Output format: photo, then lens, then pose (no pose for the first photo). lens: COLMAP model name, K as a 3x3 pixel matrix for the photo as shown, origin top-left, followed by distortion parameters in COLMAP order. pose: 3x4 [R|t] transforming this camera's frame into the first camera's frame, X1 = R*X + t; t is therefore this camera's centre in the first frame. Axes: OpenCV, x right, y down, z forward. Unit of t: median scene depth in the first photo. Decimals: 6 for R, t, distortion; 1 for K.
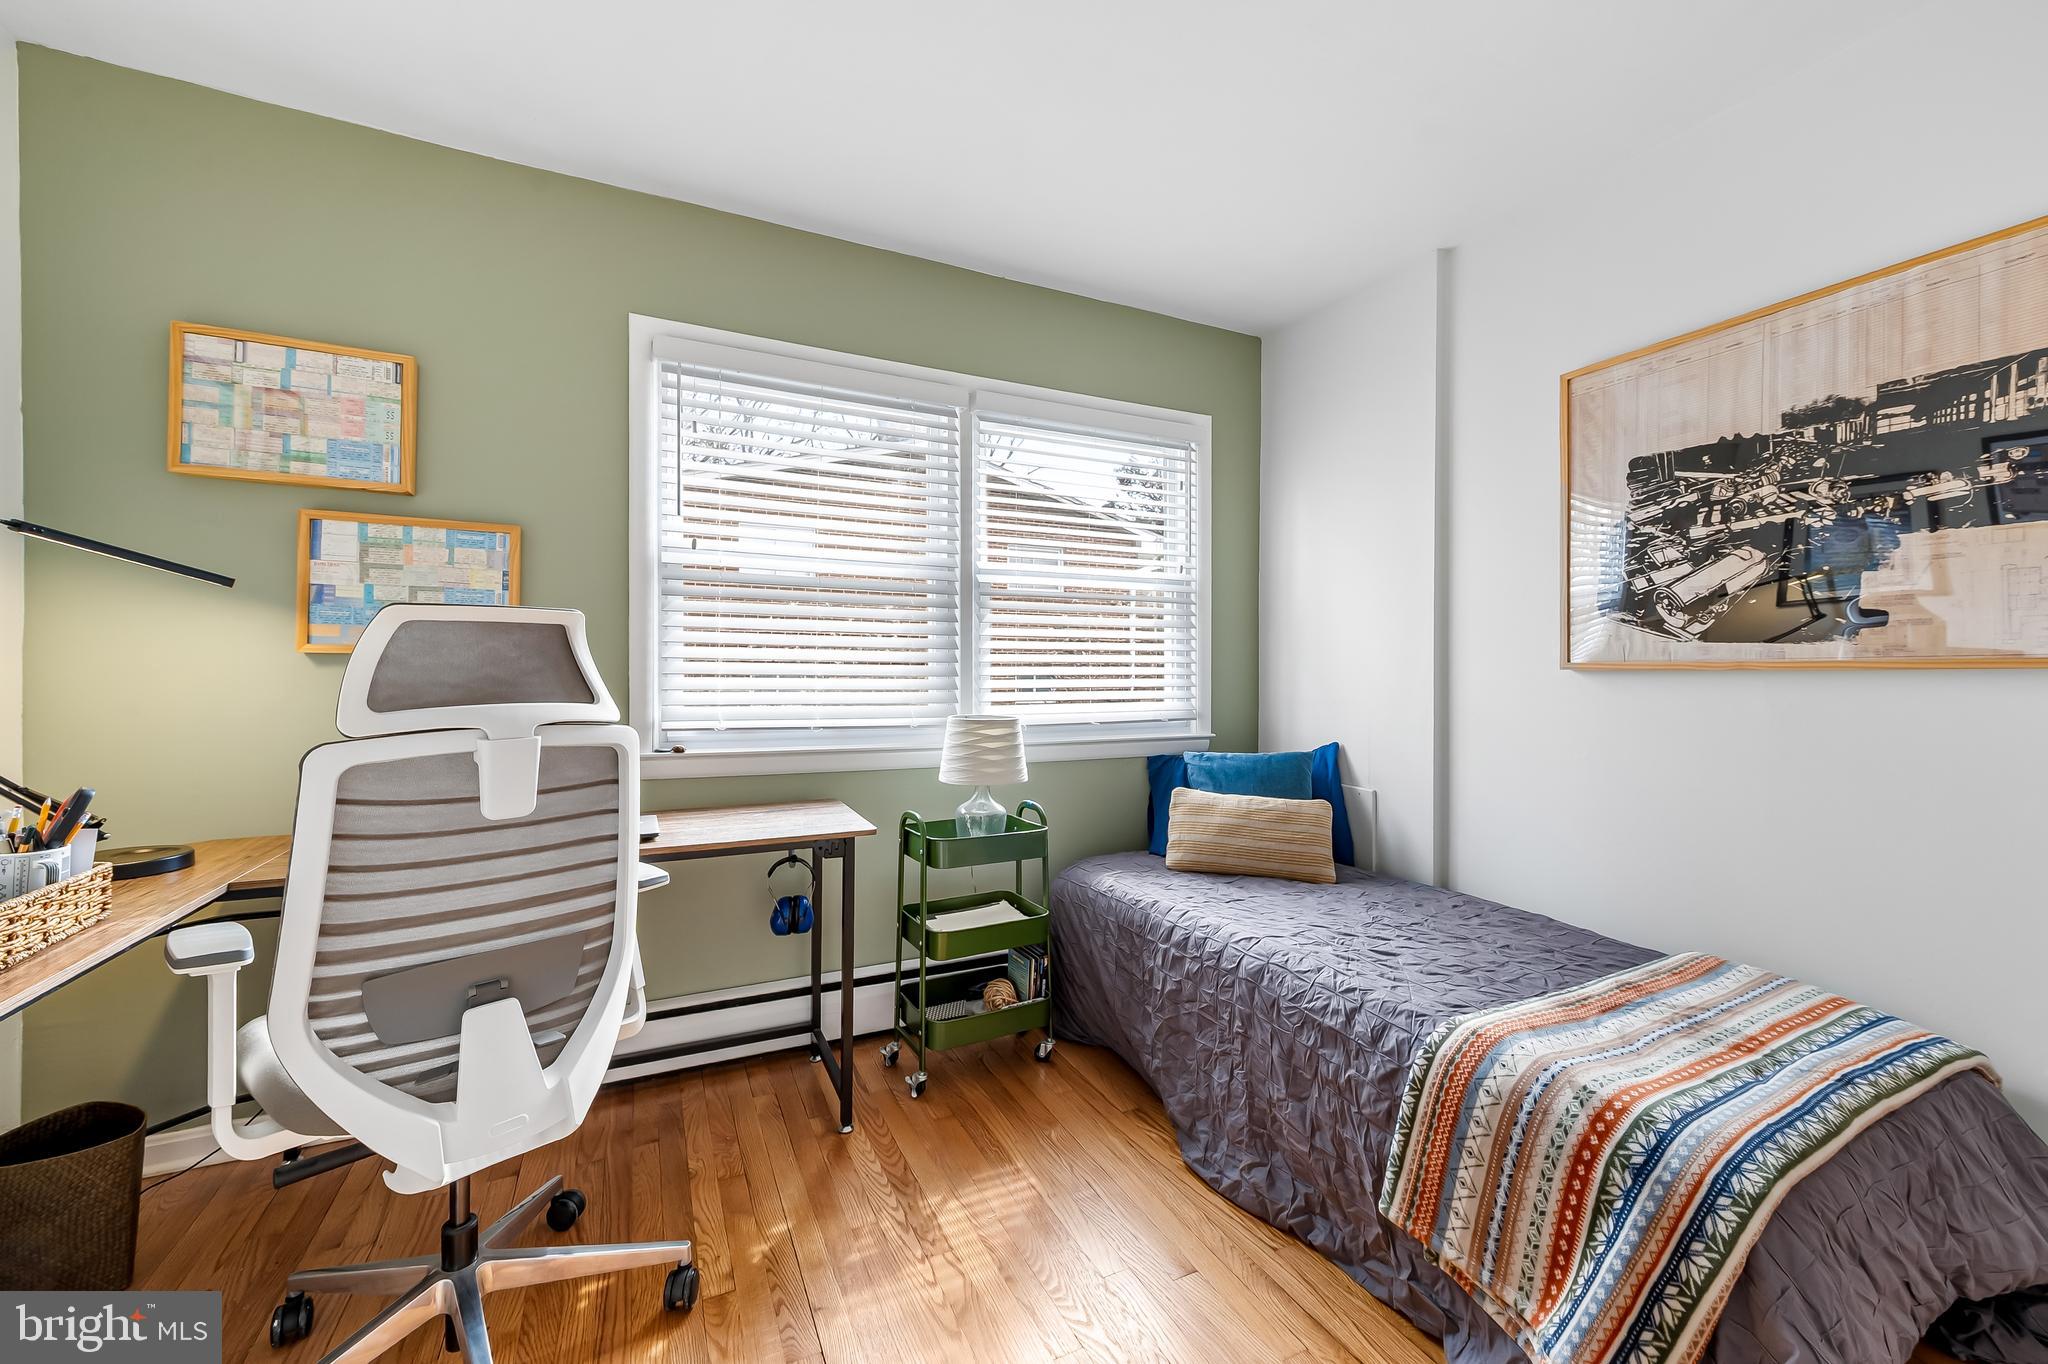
lens RADIAL K [[807.6, 0, 1023.1], [0, 807.6, 674.8], [0, 0, 1]] dist [0.005226, 0.000971]
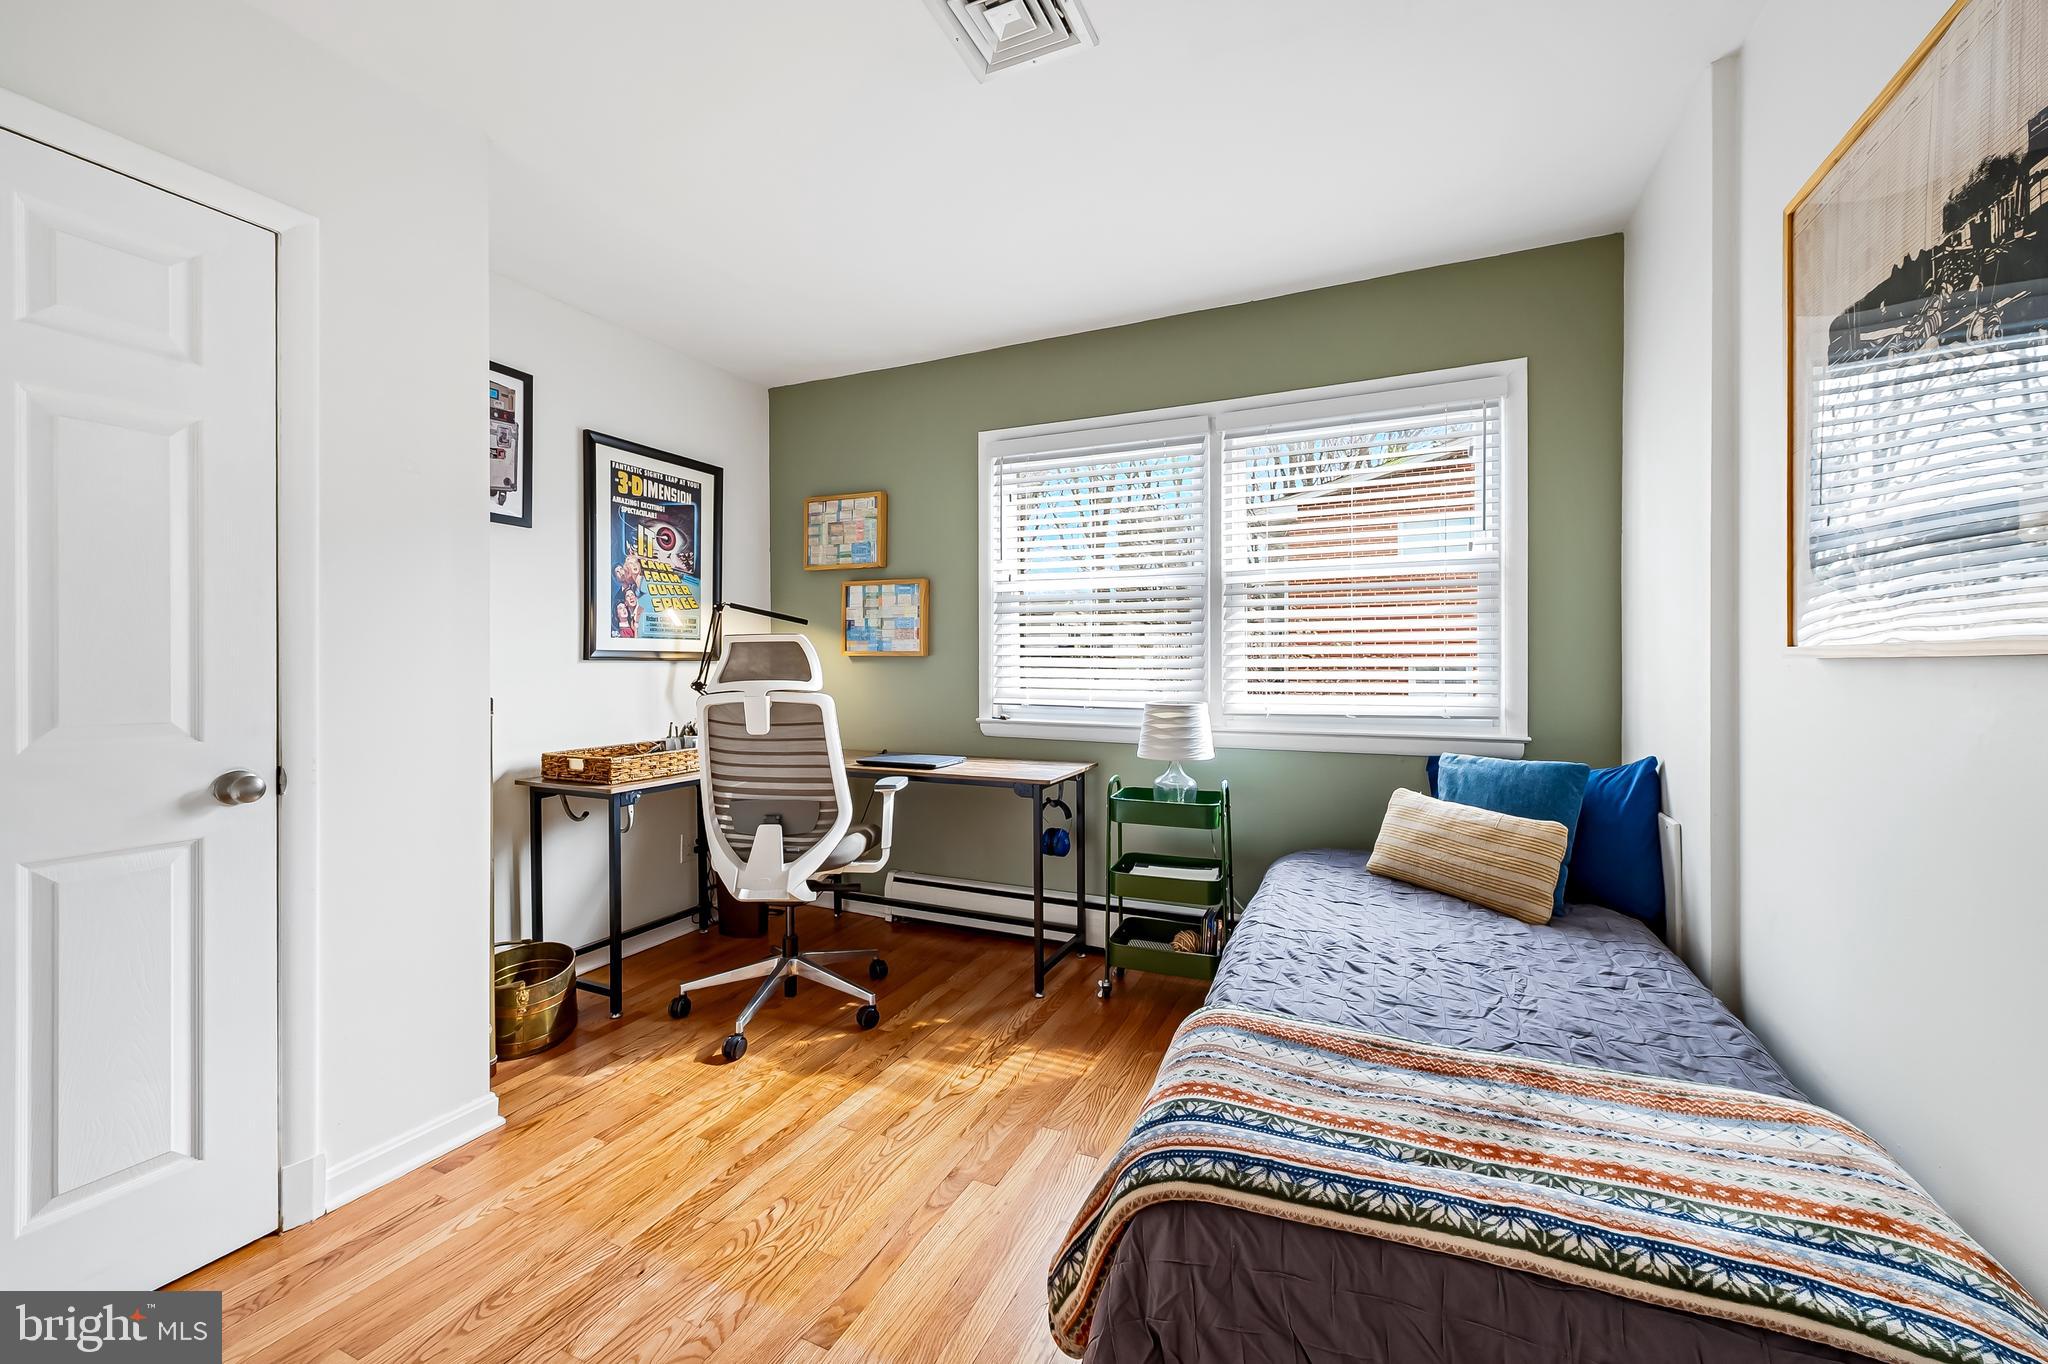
lens RADIAL K [[807.6, 0, 1066.4], [0, 807.6, 668.4], [0, 0, 1]] dist [0.005226, 0.000971]
pose [[0.648500, 0.000173, -0.761215, 0.917672], [0.000920, 0.999999, 0.001012, 0.001182], [0.761214, -0.001357, 0.648499, 0.150339]]
